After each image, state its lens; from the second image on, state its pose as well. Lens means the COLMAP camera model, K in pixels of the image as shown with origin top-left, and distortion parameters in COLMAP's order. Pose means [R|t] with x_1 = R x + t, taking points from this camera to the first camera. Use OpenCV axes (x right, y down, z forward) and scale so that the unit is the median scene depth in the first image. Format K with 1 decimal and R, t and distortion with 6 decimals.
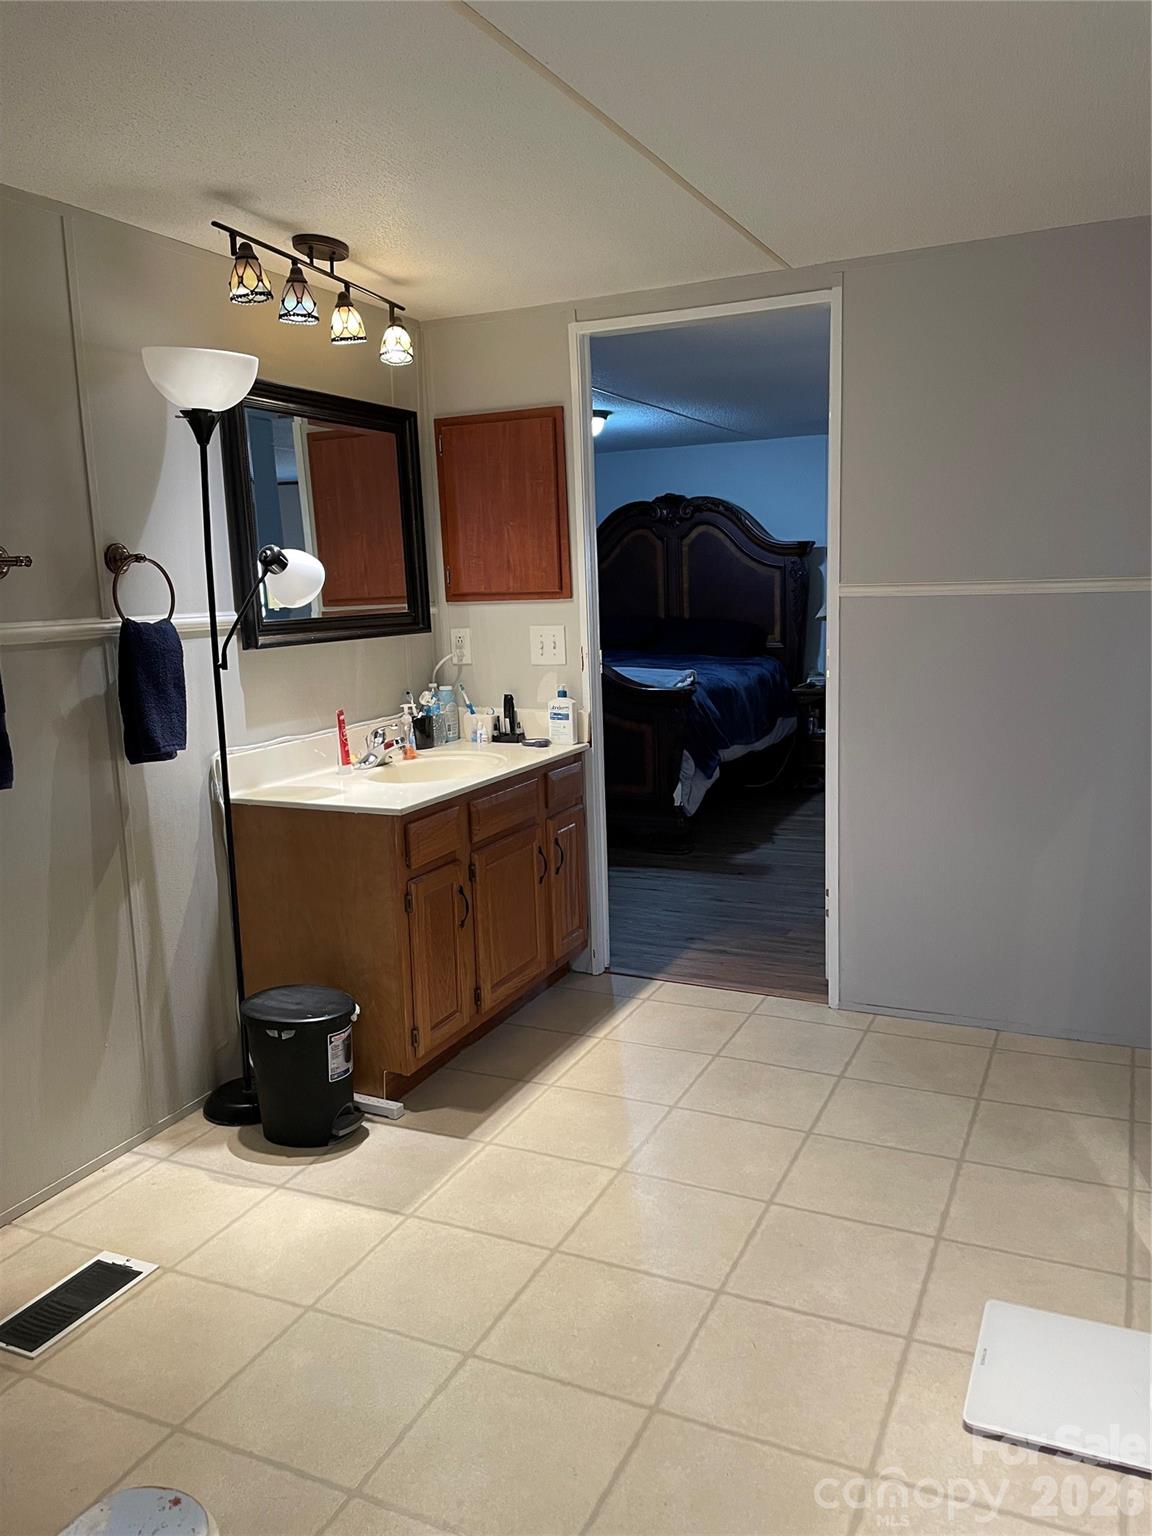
lens RADIAL K [[1153.7, 0, 584.1], [0, 1153.7, 755.8], [0, 0, 1]] dist [0.083779, -0.114349]
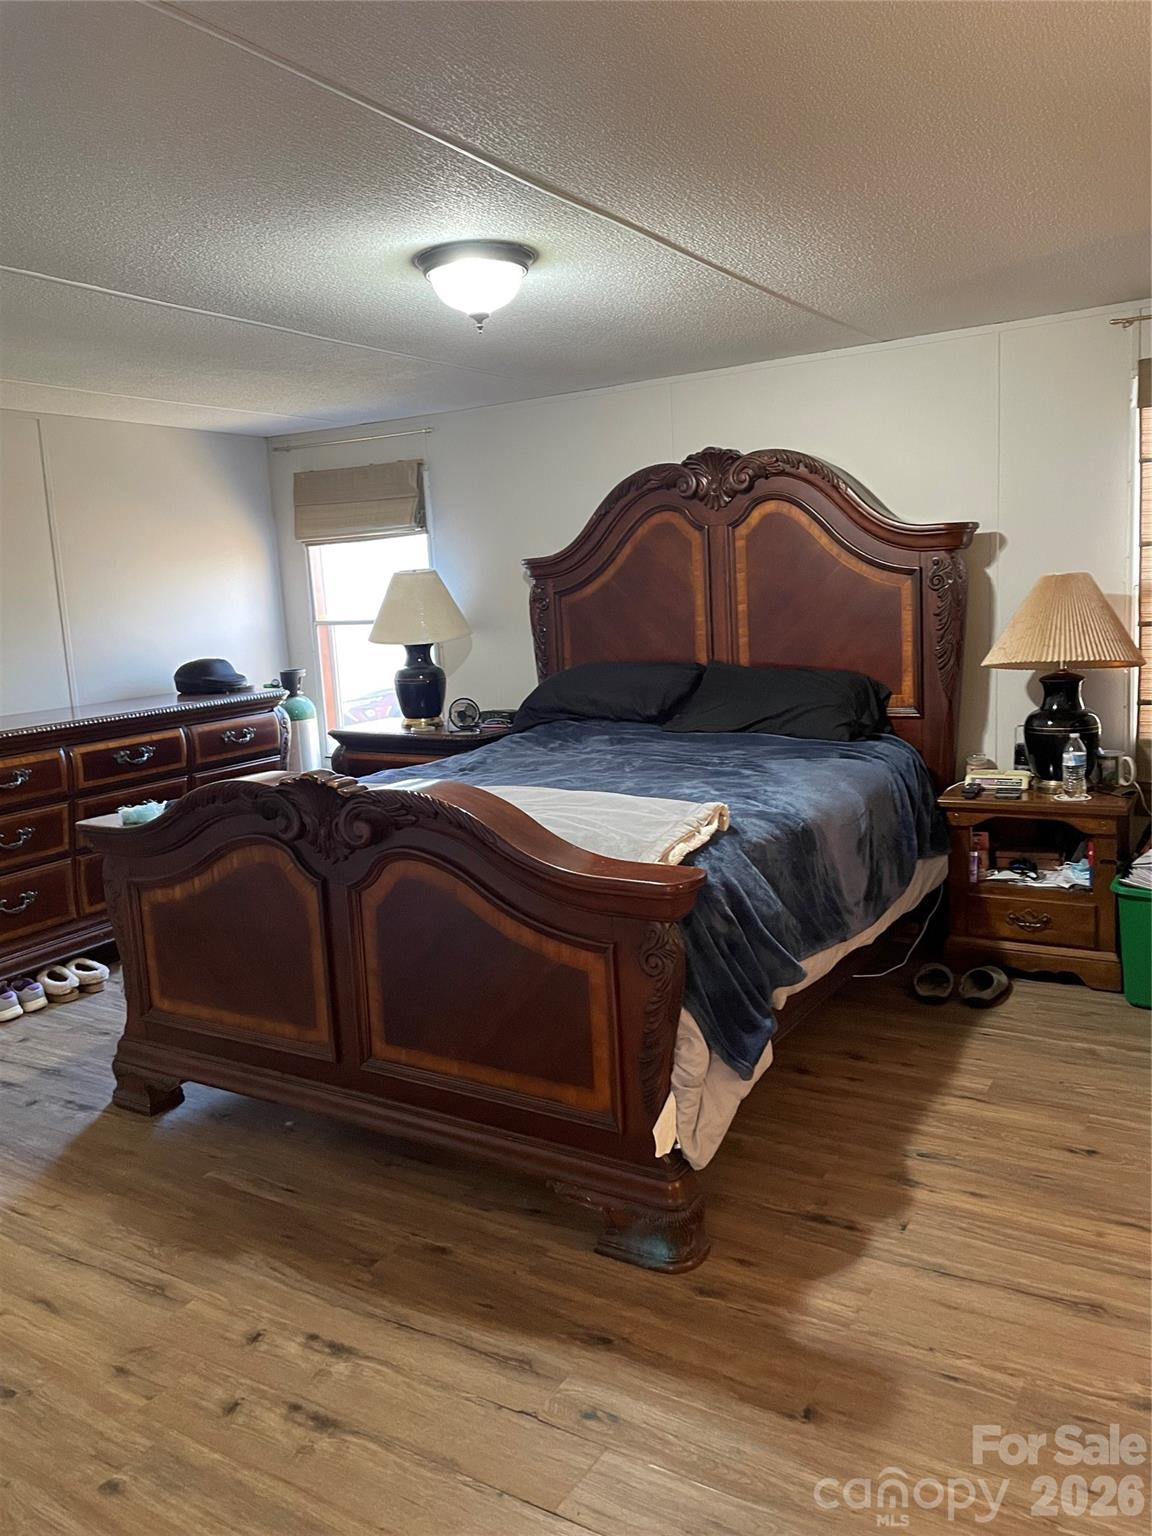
lens RADIAL K [[1153.7, 0, 584.1], [0, 1153.7, 755.8], [0, 0, 1]] dist [0.083779, -0.114349]
pose [[0.994043, -0.007629, -0.108723, 0.074973], [0.006913, 0.999952, -0.006963, -0.073868], [0.108771, 0.006170, 0.994048, 0.442193]]
